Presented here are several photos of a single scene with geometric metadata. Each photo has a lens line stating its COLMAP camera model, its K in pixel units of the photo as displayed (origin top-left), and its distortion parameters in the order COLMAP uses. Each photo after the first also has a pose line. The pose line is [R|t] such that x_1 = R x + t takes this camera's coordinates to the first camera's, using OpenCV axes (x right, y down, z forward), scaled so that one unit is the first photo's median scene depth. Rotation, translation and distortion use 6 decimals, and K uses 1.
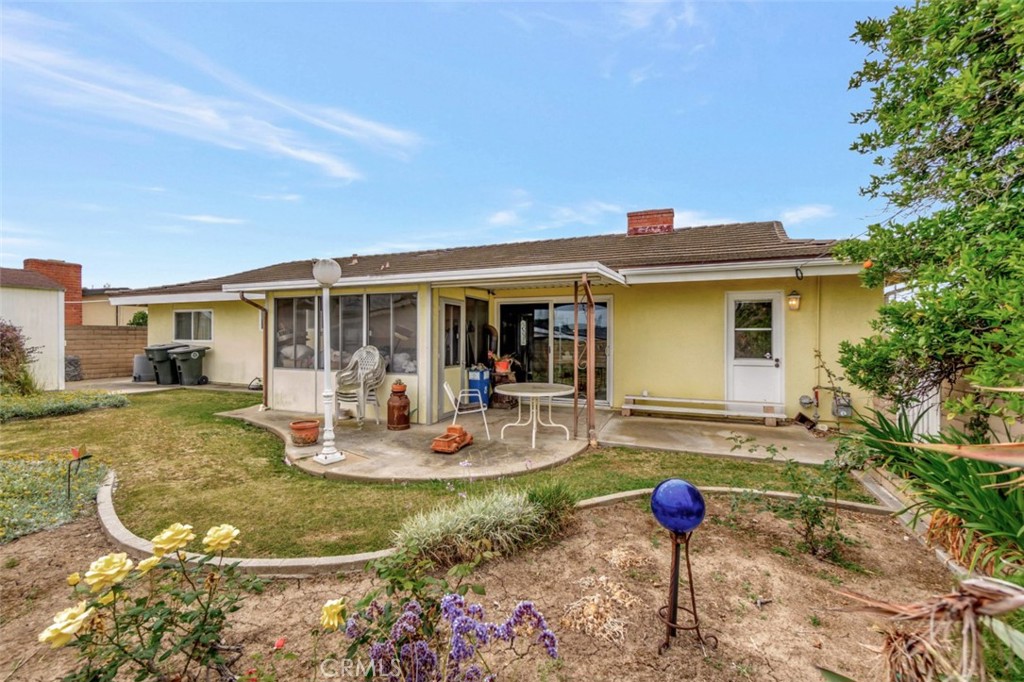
lens RADIAL K [[439.9, 0, 483.3], [0, 439.9, 342.4], [0, 0, 1]] dist [-0.011021, 0.003635]
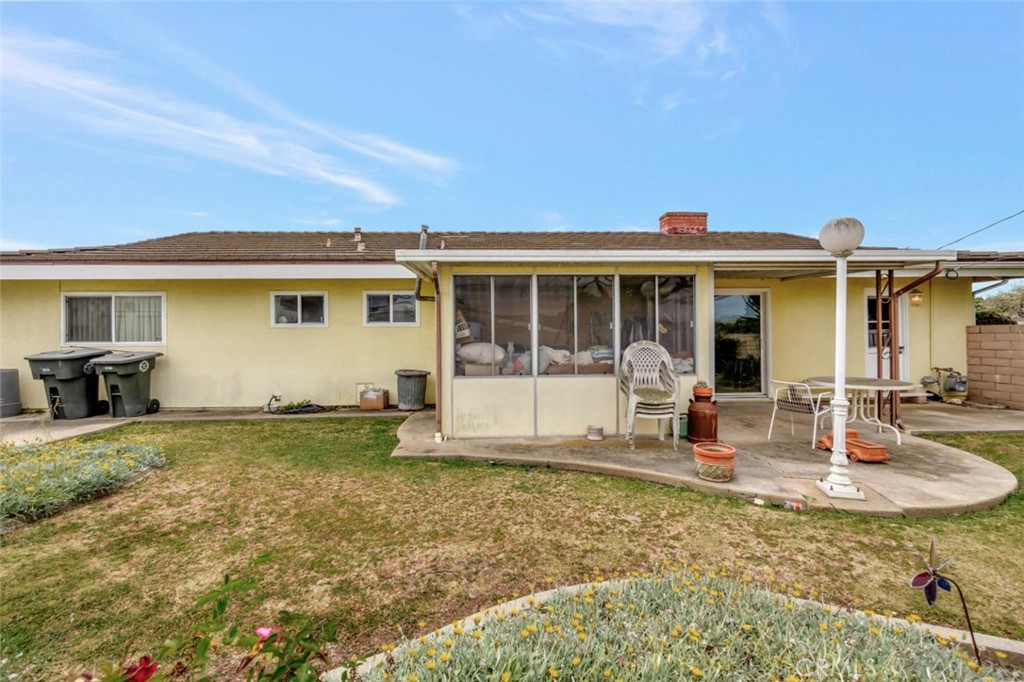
lens RADIAL K [[439.9, 0, 512.7], [0, 439.9, 340.7], [0, 0, 1]] dist [-0.011021, 0.003635]
pose [[0.903244, -0.015041, 0.428864, -0.464874], [0.016815, 0.999859, -0.000347, 0.002082], [-0.428799, 0.007525, 0.903369, 0.231076]]
